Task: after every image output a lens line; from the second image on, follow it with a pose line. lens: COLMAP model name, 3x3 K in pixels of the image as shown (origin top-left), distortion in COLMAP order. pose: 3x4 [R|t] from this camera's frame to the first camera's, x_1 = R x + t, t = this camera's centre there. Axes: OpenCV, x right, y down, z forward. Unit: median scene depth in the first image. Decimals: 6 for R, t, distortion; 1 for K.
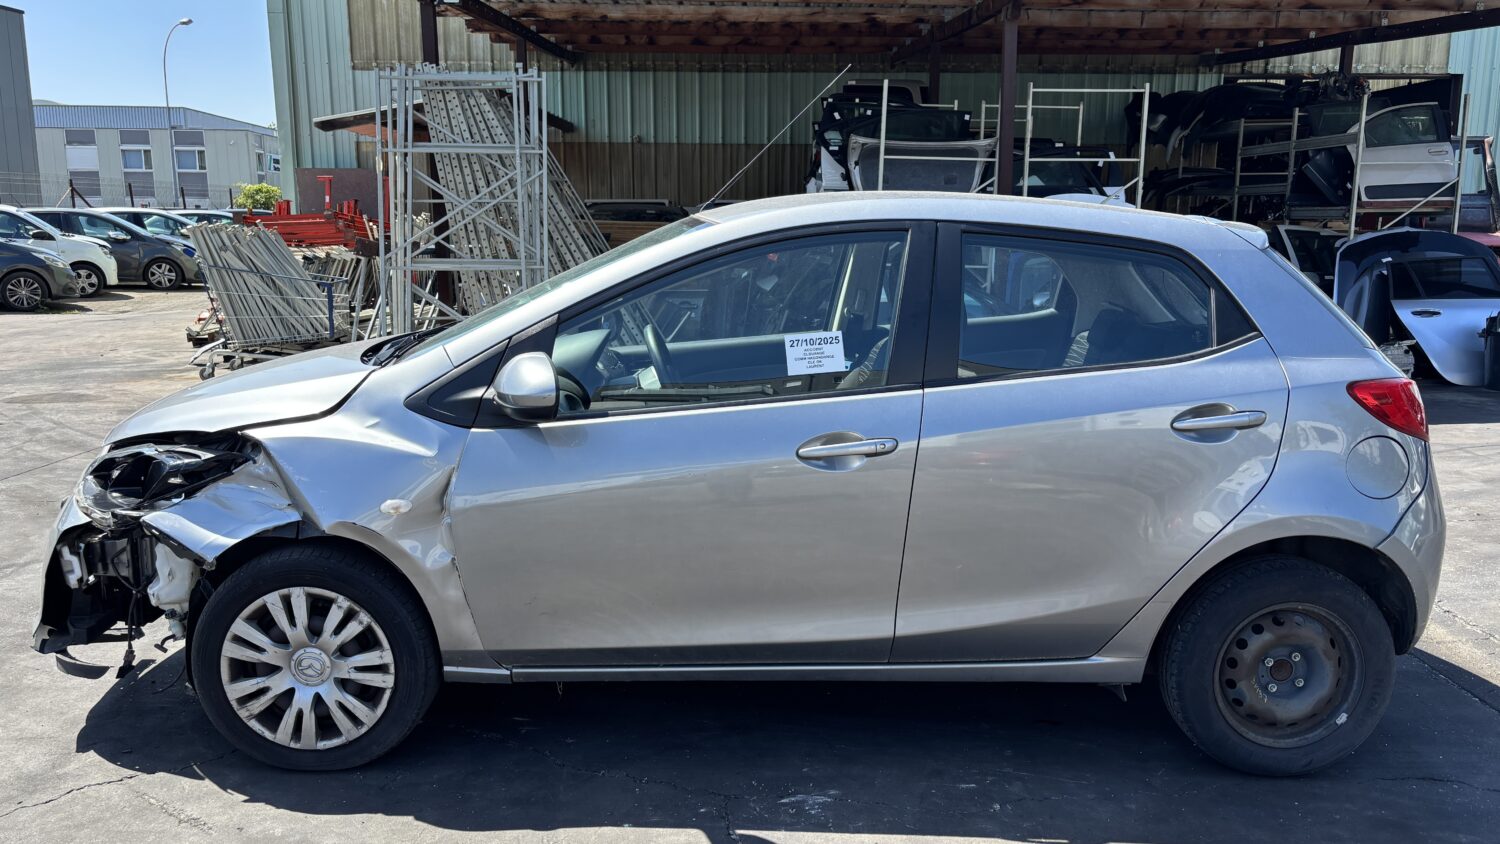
lens RADIAL K [[1099.6, 0, 753.1], [0, 1099.6, 447.7], [0, 0, 1]] dist [0.045433, -0.064605]
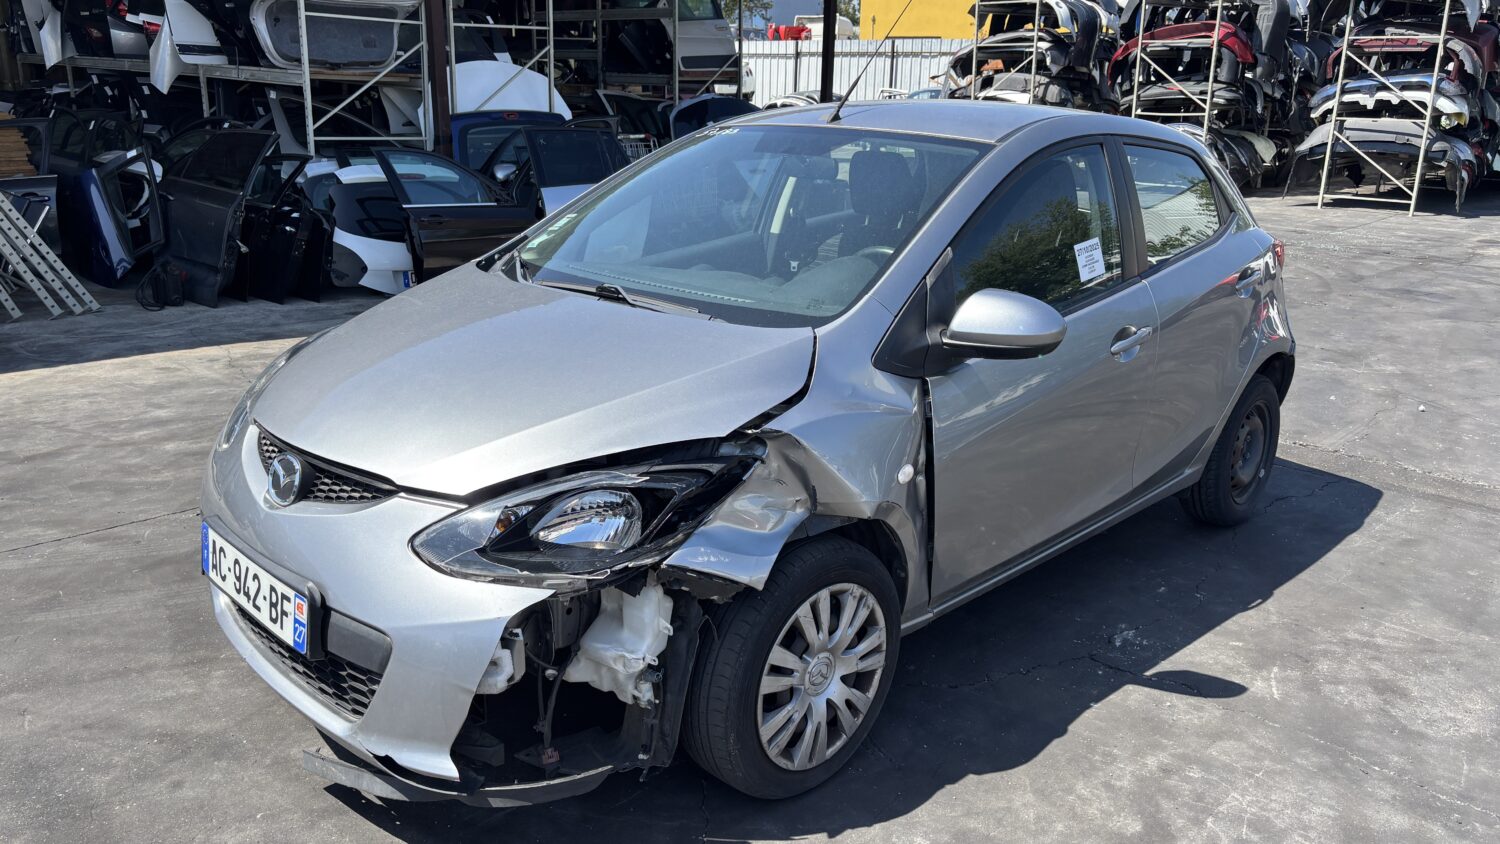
lens RADIAL K [[1120.6, 0, 745.2], [0, 1120.6, 414.2], [0, 0, 1]] dist [0.052659, -0.061556]
pose [[0.728695, -0.191480, 0.657525, -0.993502], [0.127568, 0.981265, 0.144381, -0.142598], [-0.672852, -0.021331, 0.739469, 0.379750]]
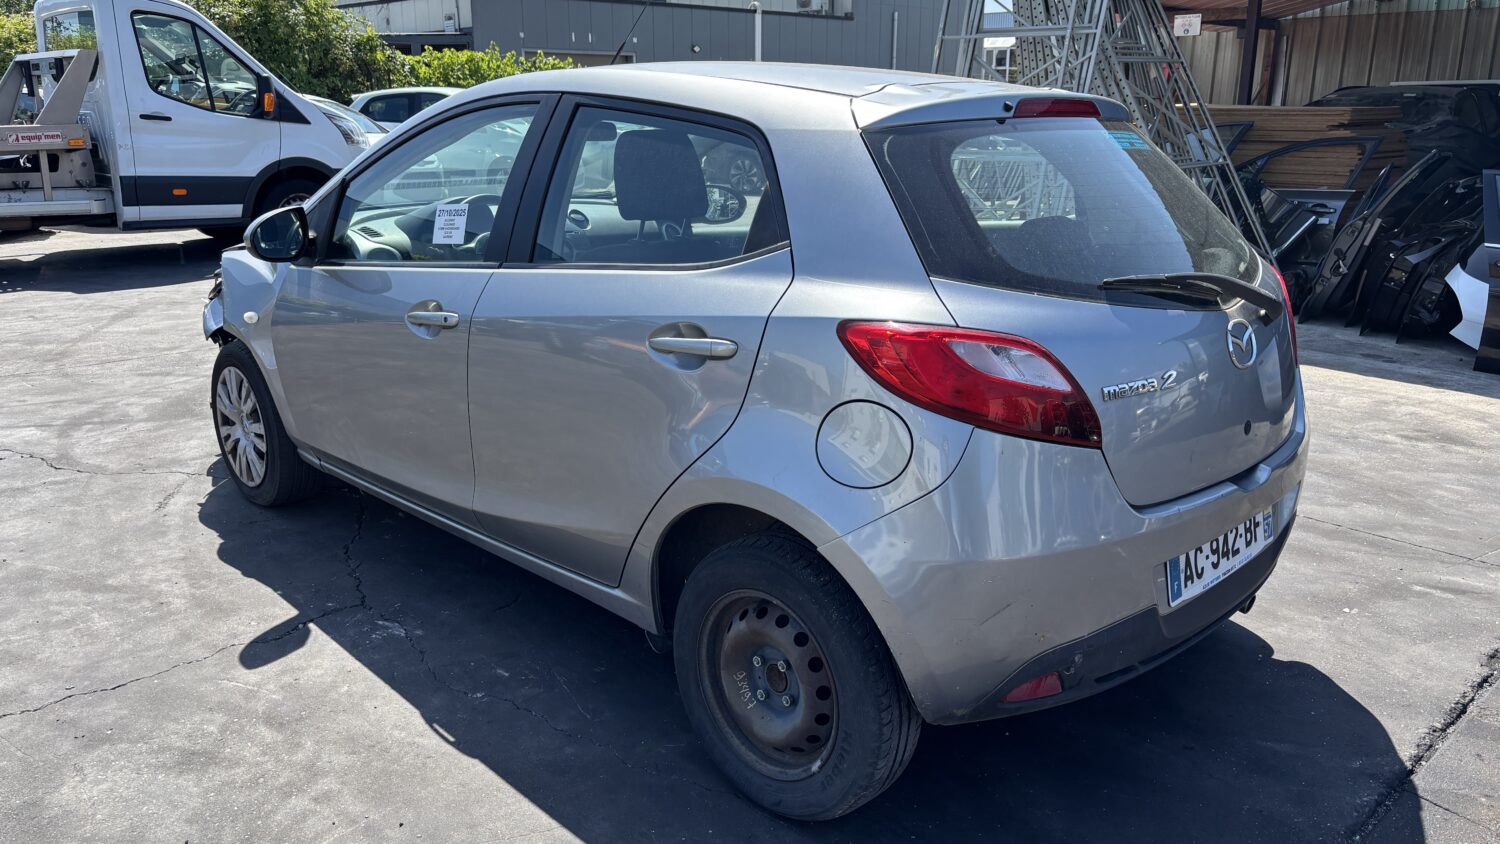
lens RADIAL K [[1126.2, 0, 800.3], [0, 1126.2, 420.5], [0, 0, 1]] dist [0.002497, -0.002882]
pose [[0.700623, 0.186611, -0.688697, 1.068383], [-0.141225, 0.982367, 0.122514, -0.082295], [0.699416, 0.011426, 0.714623, 0.471544]]
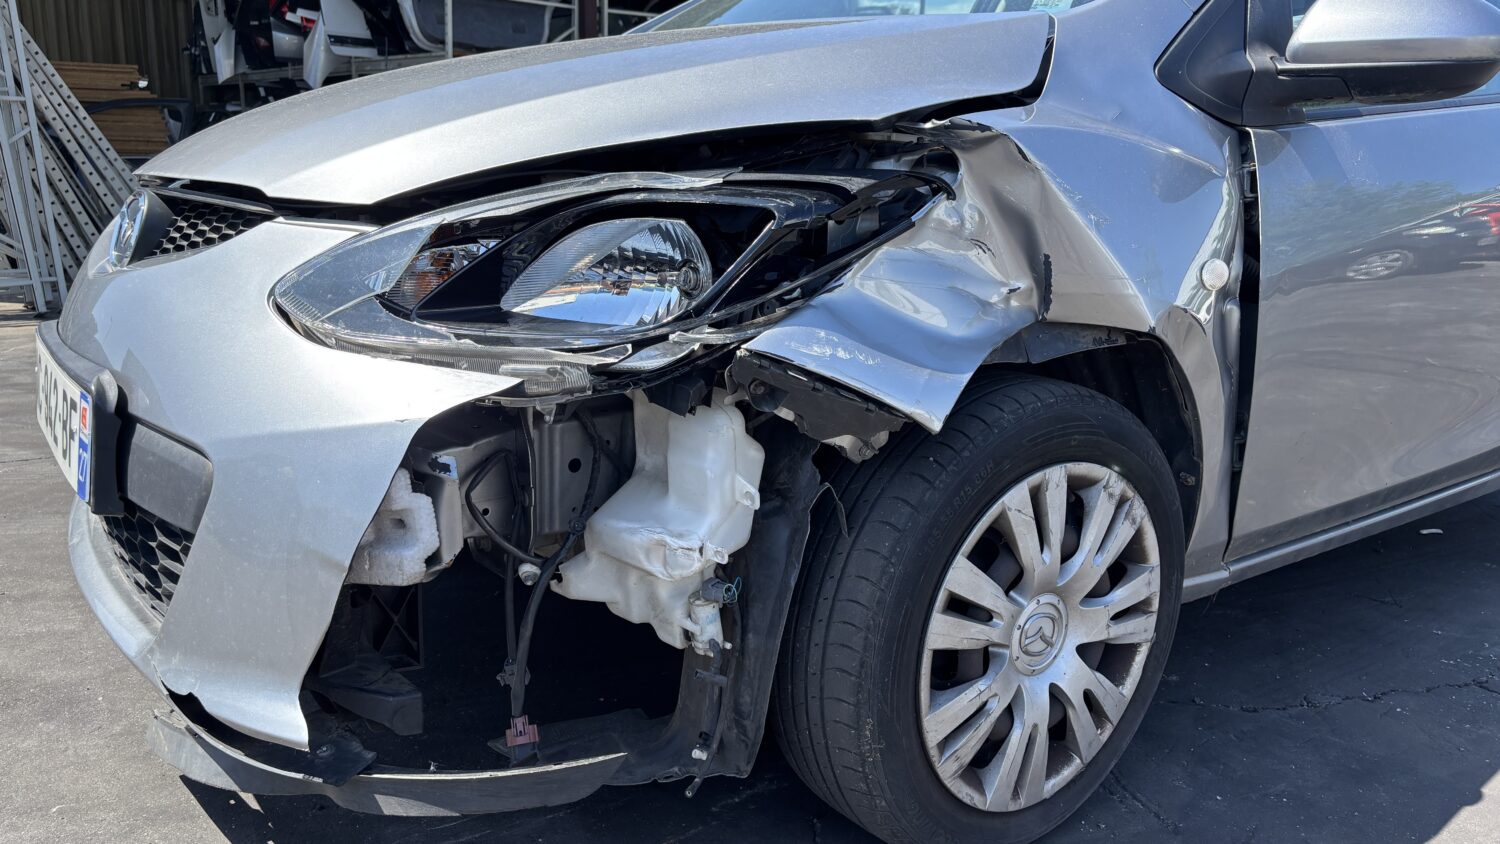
lens RADIAL K [[1132.9, 0, 750.0], [0, 1132.9, 422.0], [0, 0, 1]] dist [0.049480, -0.049125]
pose [[0.819137, -0.119837, 0.560940, -0.764643], [0.099164, 0.992793, 0.067289, 0.062499], [-0.564962, 0.000506, 0.825117, 0.665646]]
